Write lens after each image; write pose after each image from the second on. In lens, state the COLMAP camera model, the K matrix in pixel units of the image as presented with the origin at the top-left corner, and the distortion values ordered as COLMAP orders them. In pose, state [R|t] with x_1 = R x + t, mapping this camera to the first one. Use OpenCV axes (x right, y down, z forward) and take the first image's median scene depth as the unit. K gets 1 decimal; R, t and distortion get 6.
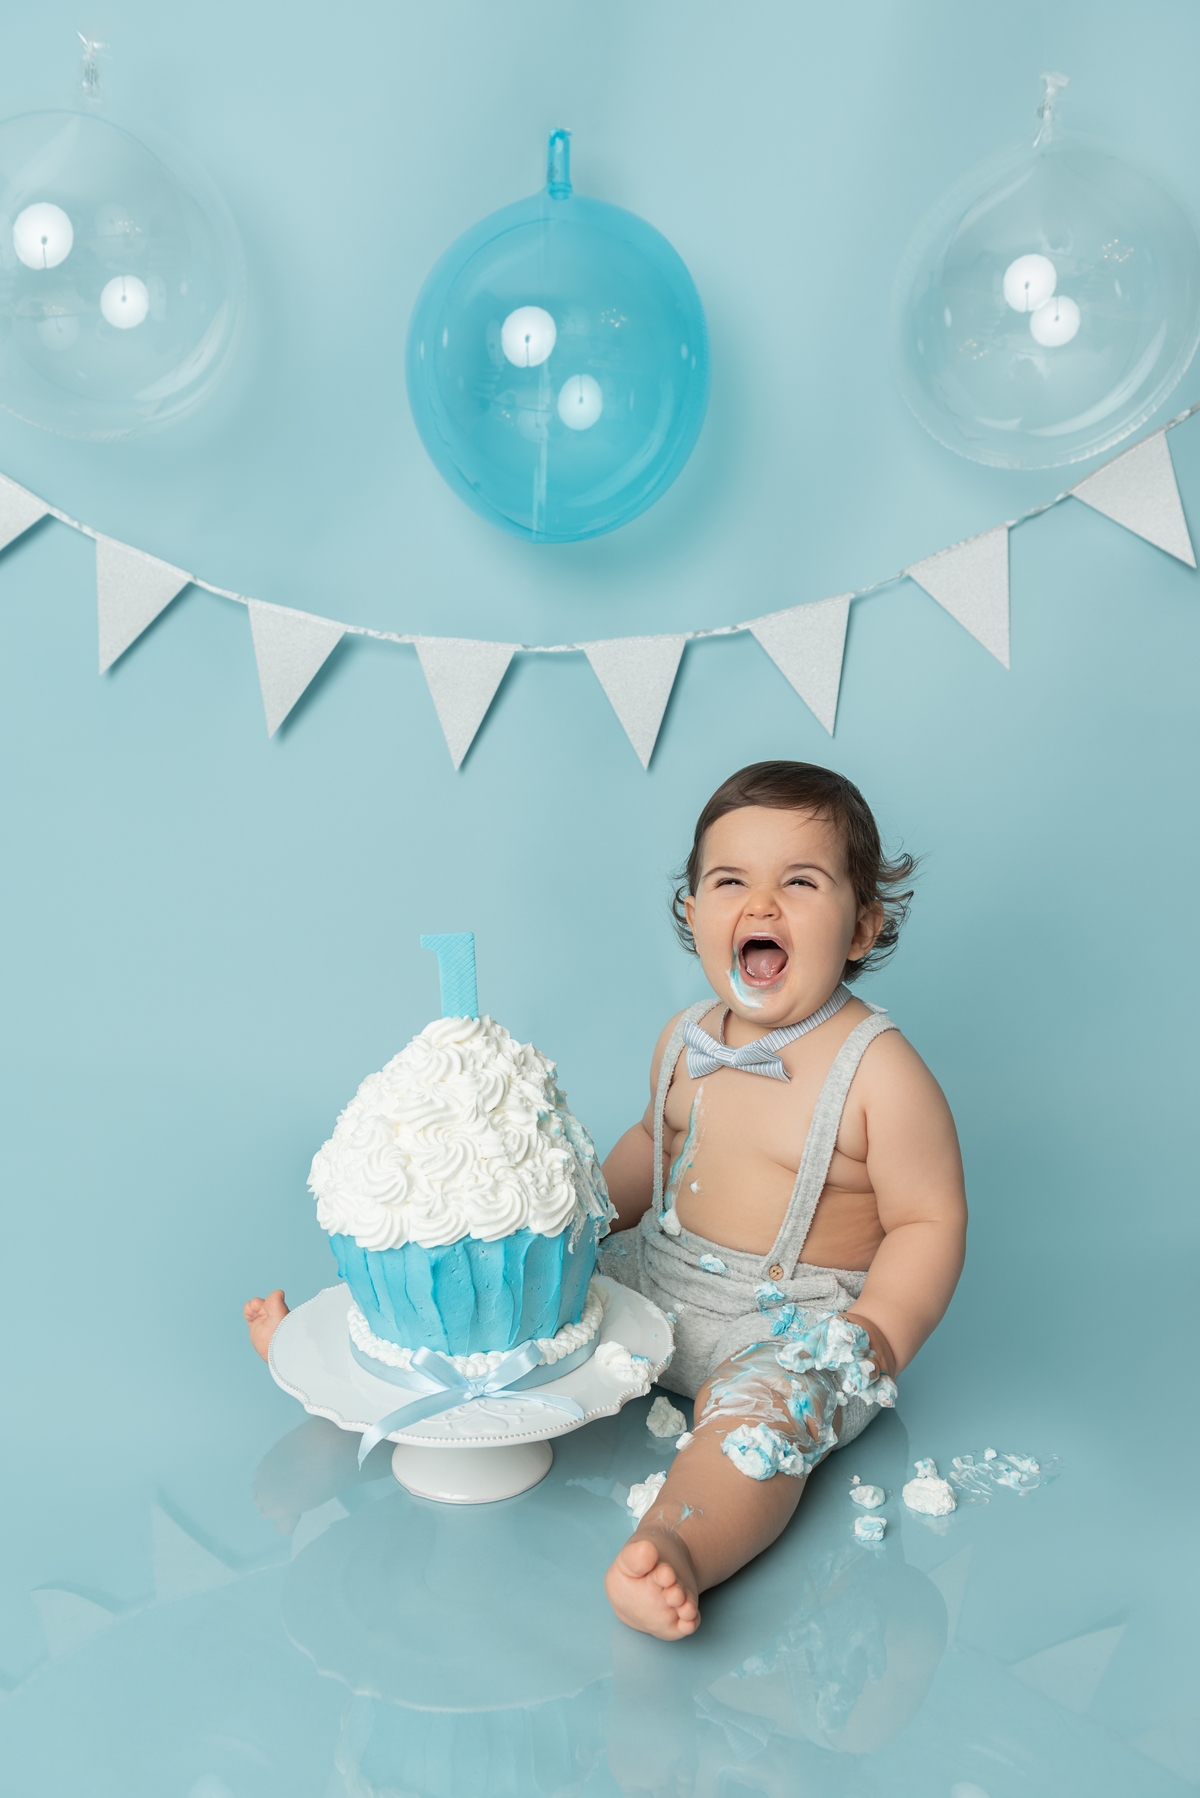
lens RADIAL K [[1562.4, 0, 600.0], [0, 1562.4, 899.0], [0, 0, 1]] dist [-0.019398, 0.002333]
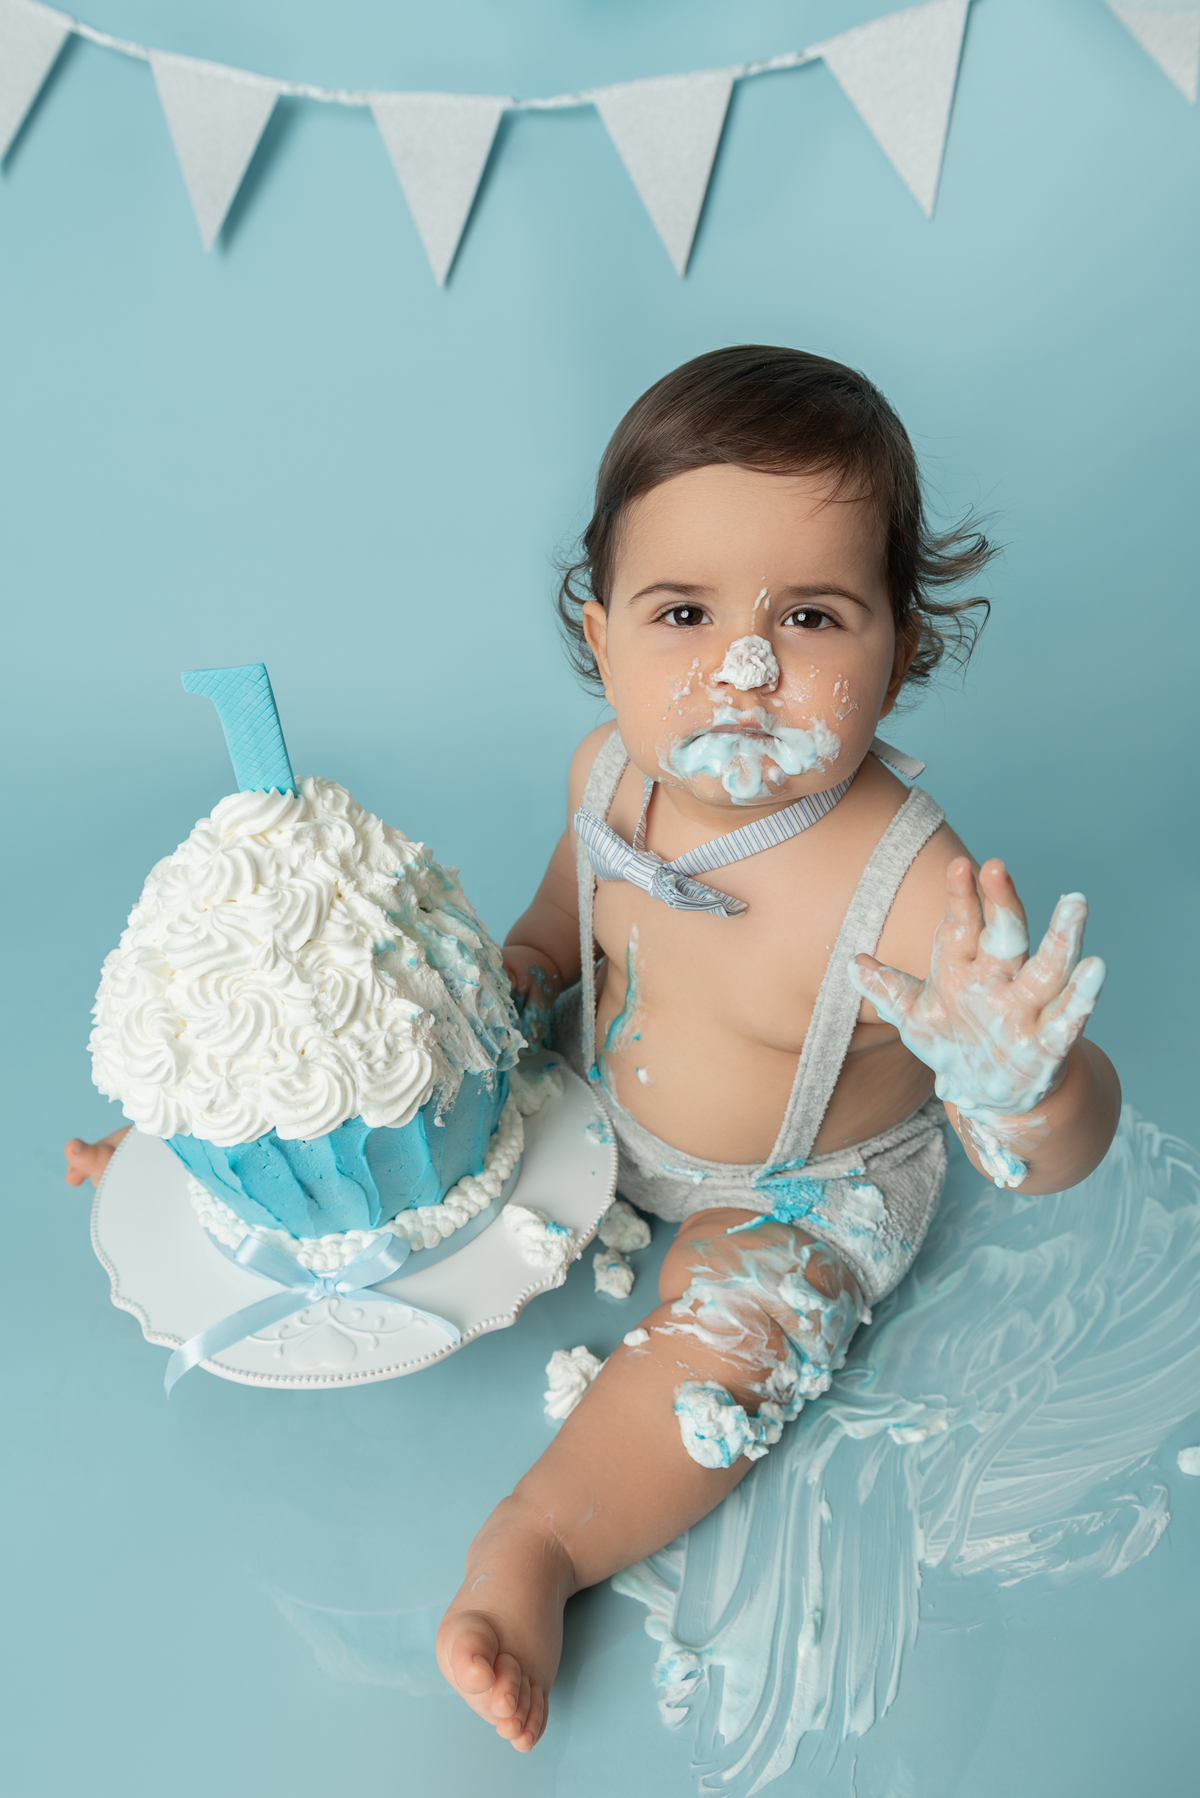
lens RADIAL K [[1349.5, 0, 597.1], [0, 1349.5, 921.4], [0, 0, 1]] dist [-0.030215, 0.000646]
pose [[0.991694, 0.015055, -0.127733, 0.129724], [0.037606, 0.915785, 0.399905, -0.100689], [0.122997, -0.401387, 0.907613, 0.497004]]
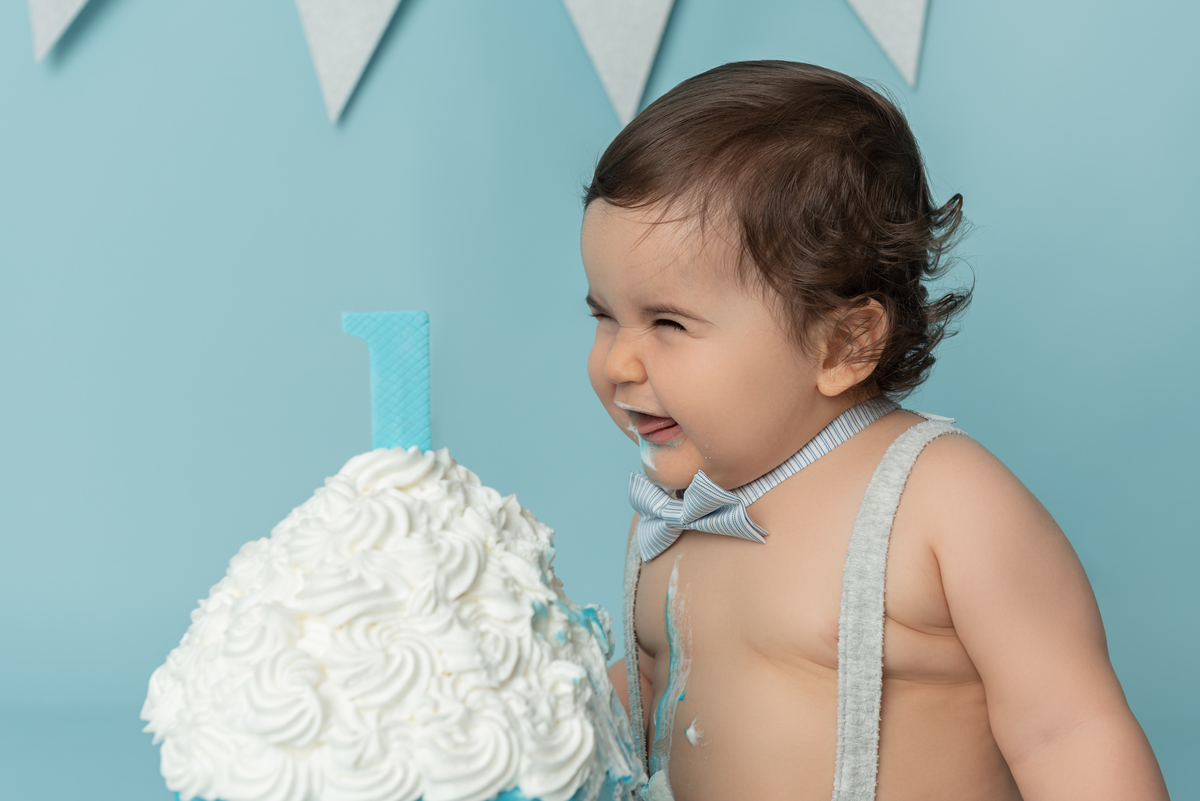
lens RADIAL K [[2252.6, 0, 600.0], [0, 2252.6, 400.5], [0, 0, 1]] dist [0.065353, 0.121575]
pose [[0.997400, 0.023027, 0.068287, -0.076127], [-0.022643, 0.999723, -0.006396, 0.062960], [-0.068415, 0.004833, 0.997645, 0.115852]]
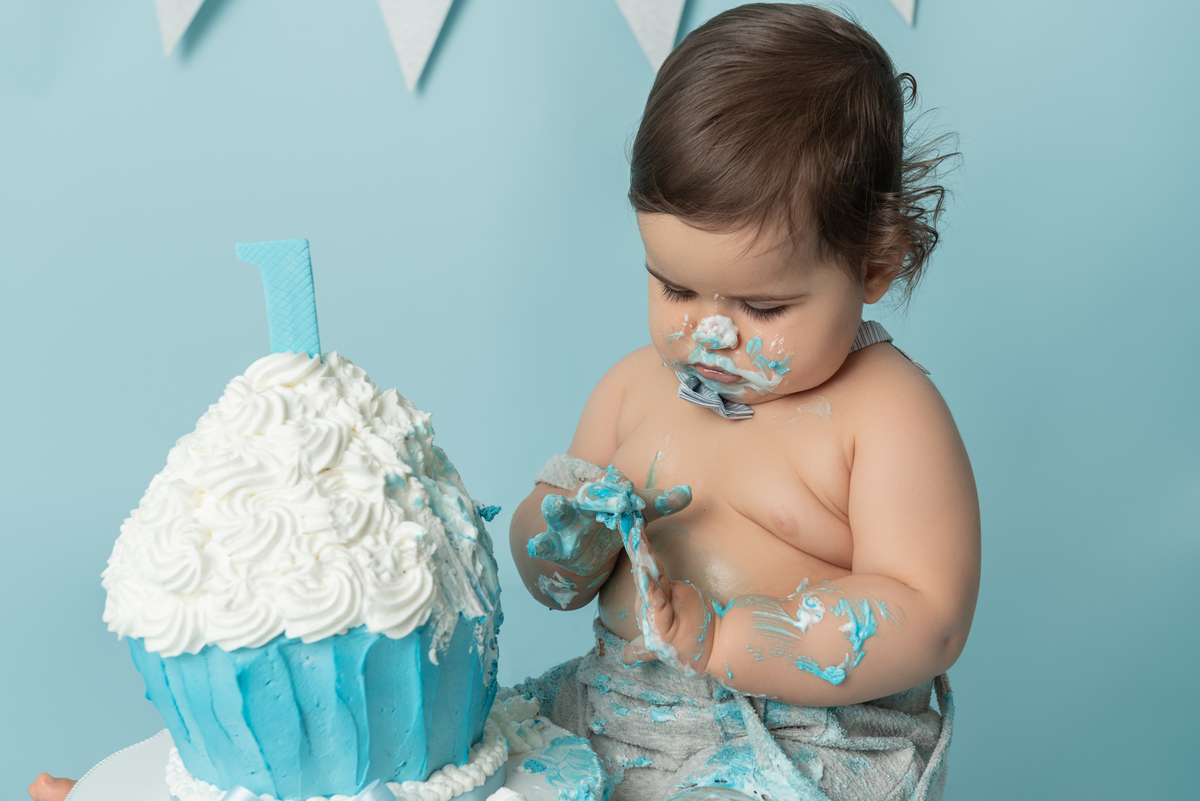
lens RADIAL K [[2018.6, 0, 600.0], [0, 2018.6, 400.5], [0, 0, 1]] dist [-0.009018, -0.017350]
pose [[0.992360, -0.016170, -0.122311, 0.181039], [0.019542, 0.999460, 0.026421, 0.078729], [0.121818, -0.028610, 0.992140, 0.061084]]
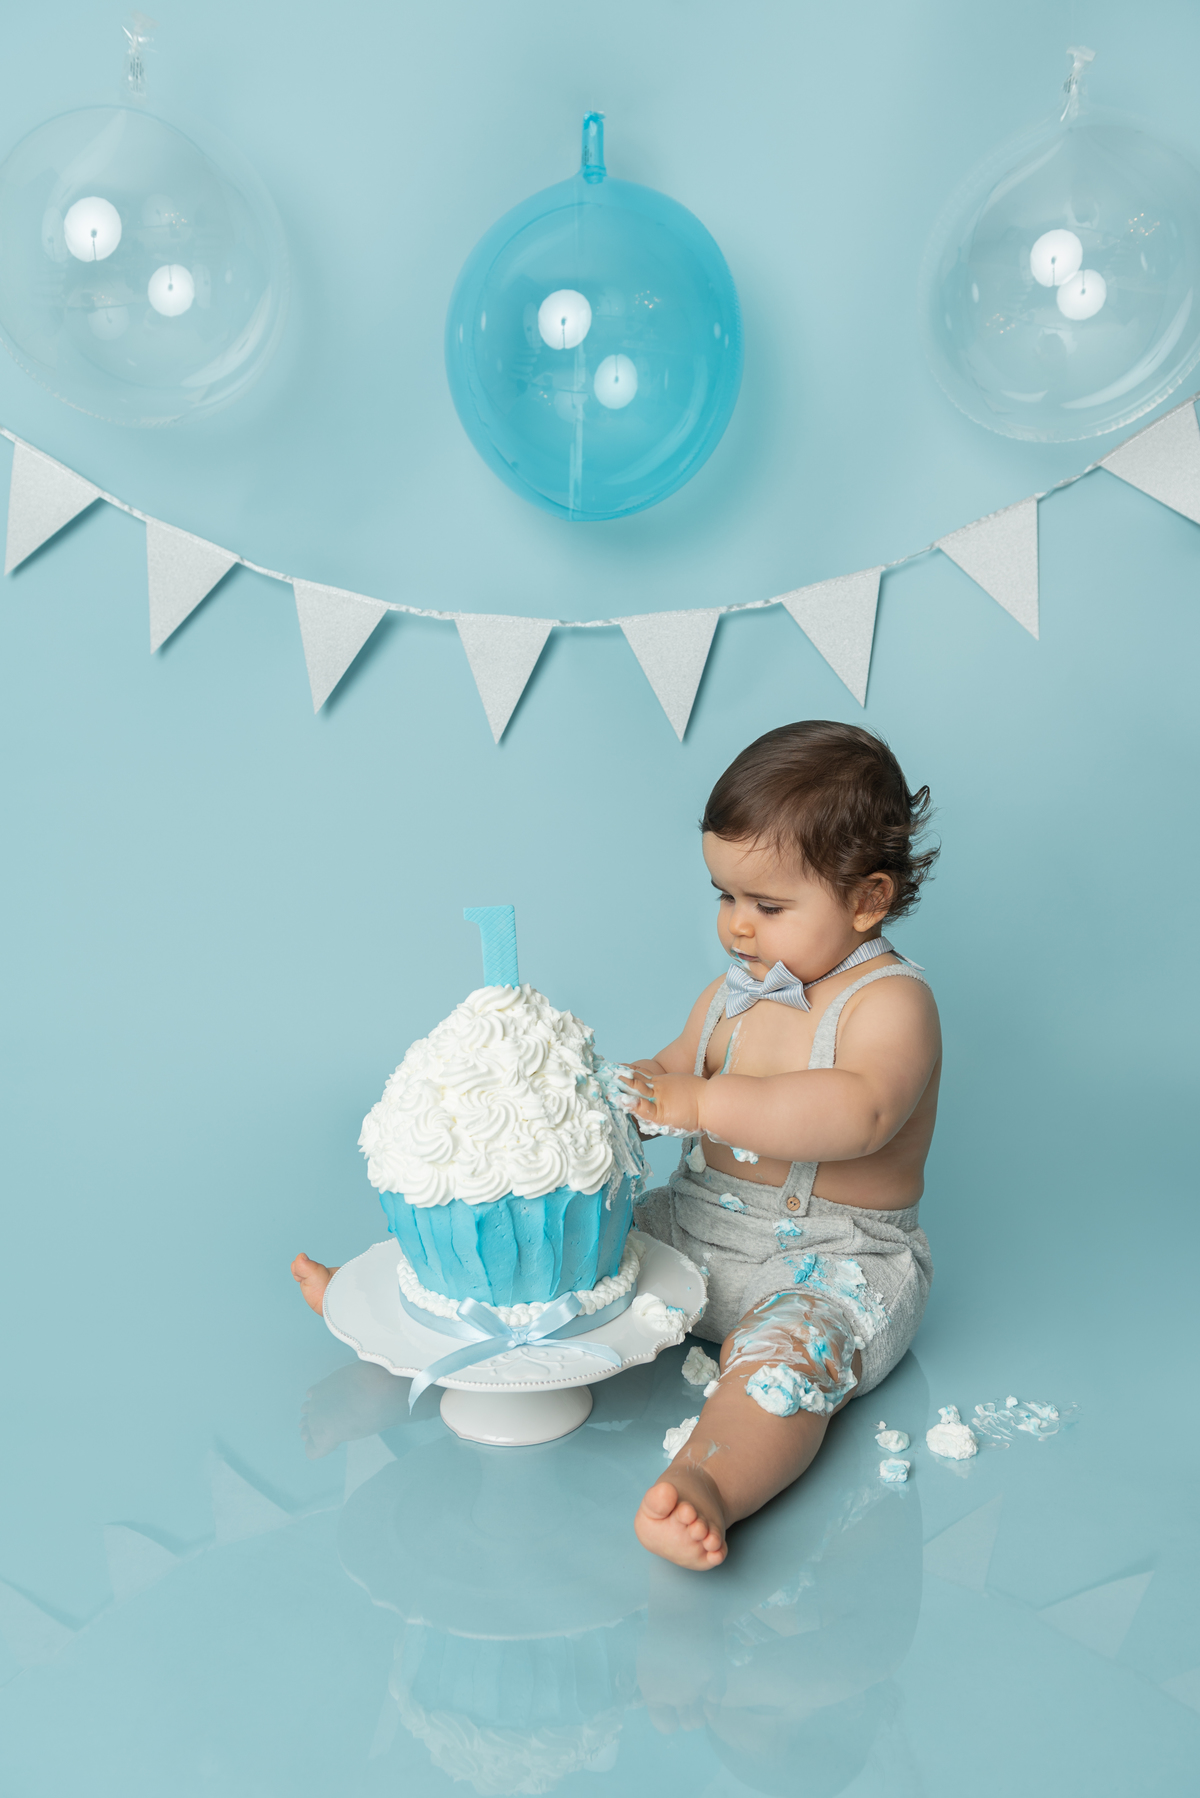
lens RADIAL K [[1562.4, 0, 600.0], [0, 1562.4, 899.0], [0, 0, 1]] dist [-0.019398, 0.002333]
pose [[0.999630, -0.005258, -0.026695, 0.005066], [0.005902, 0.999691, 0.024136, -0.008131], [0.026560, -0.024285, 0.999352, -0.048139]]
